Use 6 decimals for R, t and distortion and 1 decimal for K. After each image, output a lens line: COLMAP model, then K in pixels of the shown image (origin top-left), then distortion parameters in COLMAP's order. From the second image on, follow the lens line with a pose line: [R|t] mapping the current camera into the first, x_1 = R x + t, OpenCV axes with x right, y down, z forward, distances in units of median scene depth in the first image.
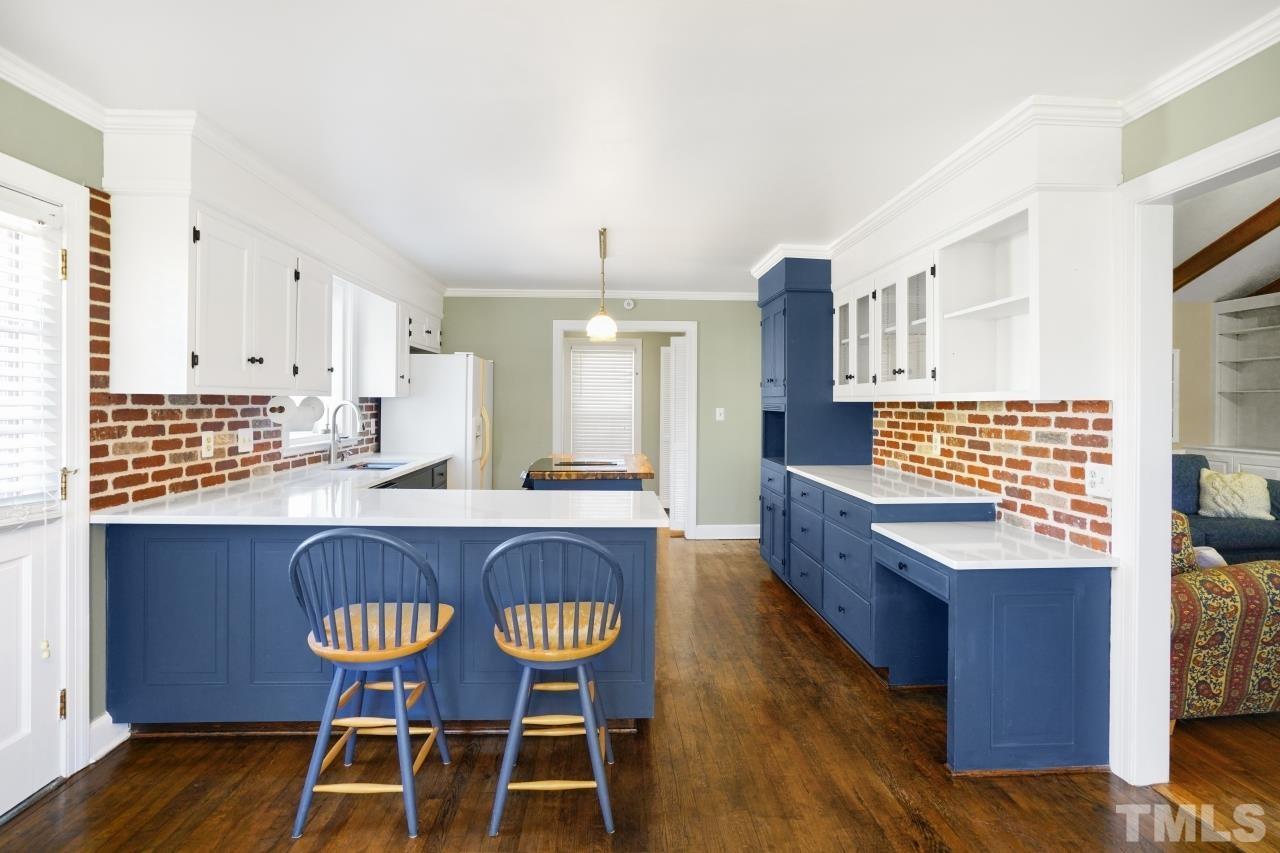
lens RADIAL K [[598.2, 0, 641.6], [0, 598.2, 408.1], [0, 0, 1]] dist [-0.020382, 0.011803]
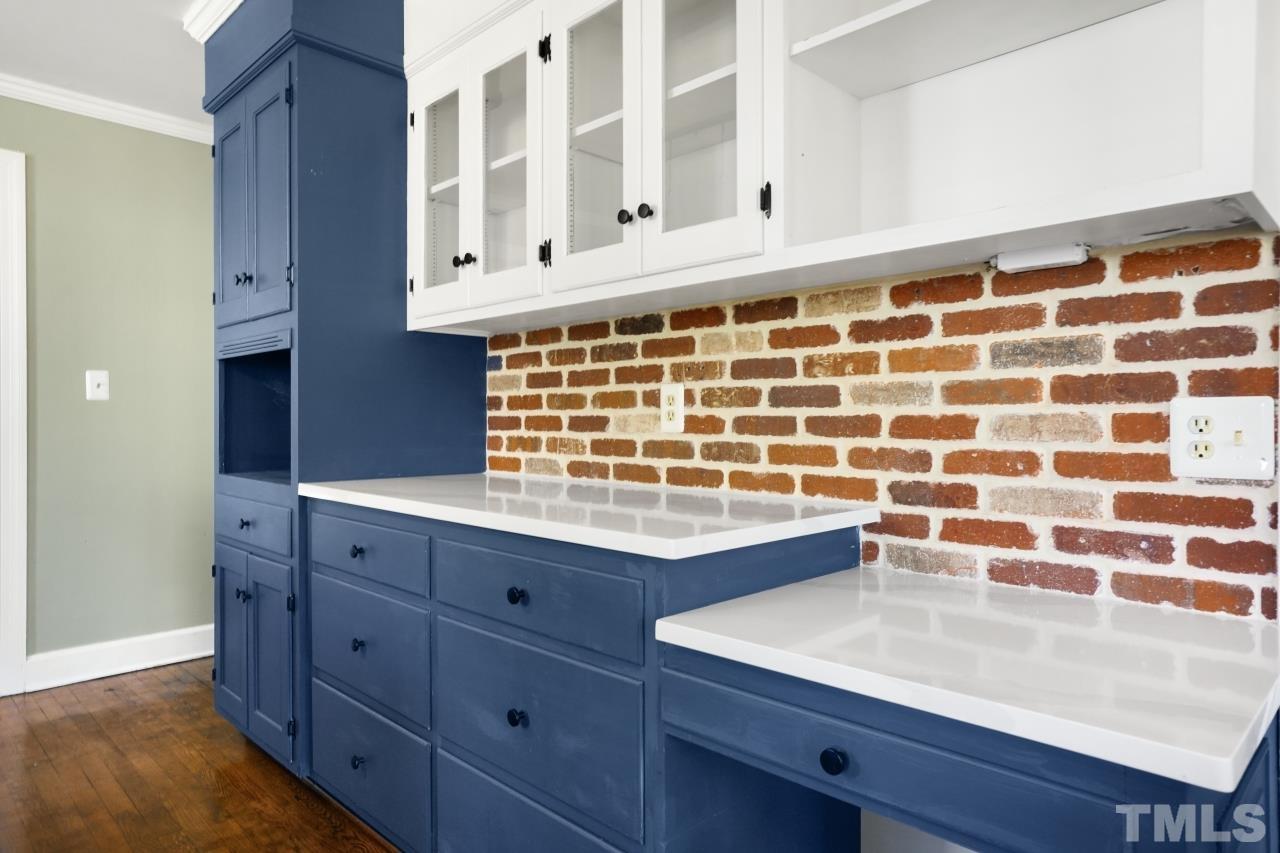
lens RADIAL K [[774.4, 0, 631.1], [0, 774.4, 428.7], [0, 0, 1]] dist [-0.010244, 0.008276]
pose [[0.743193, -0.006168, 0.669048, 0.094910], [0.005869, 0.999979, 0.002700, 0.088088], [-0.669051, 0.001920, 0.743214, 0.694329]]
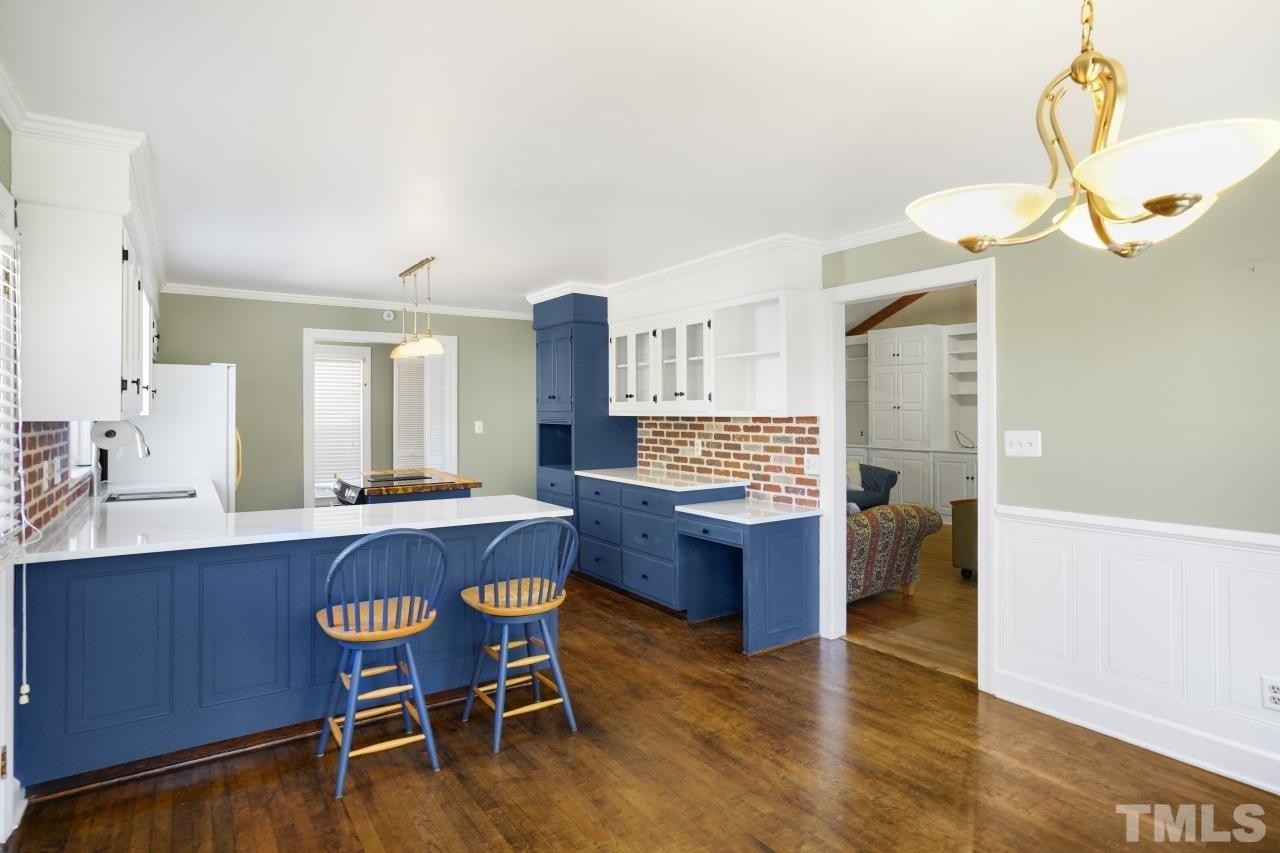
lens RADIAL K [[687.5, 0, 638.1], [0, 687.5, 418.3], [0, 0, 1]] dist [-0.002567, 0.005087]
pose [[0.856203, -0.013418, 0.516465, -0.503030], [0.011652, 0.999910, 0.006660, -0.020310], [-0.516508, 0.000316, 0.856282, -0.312007]]
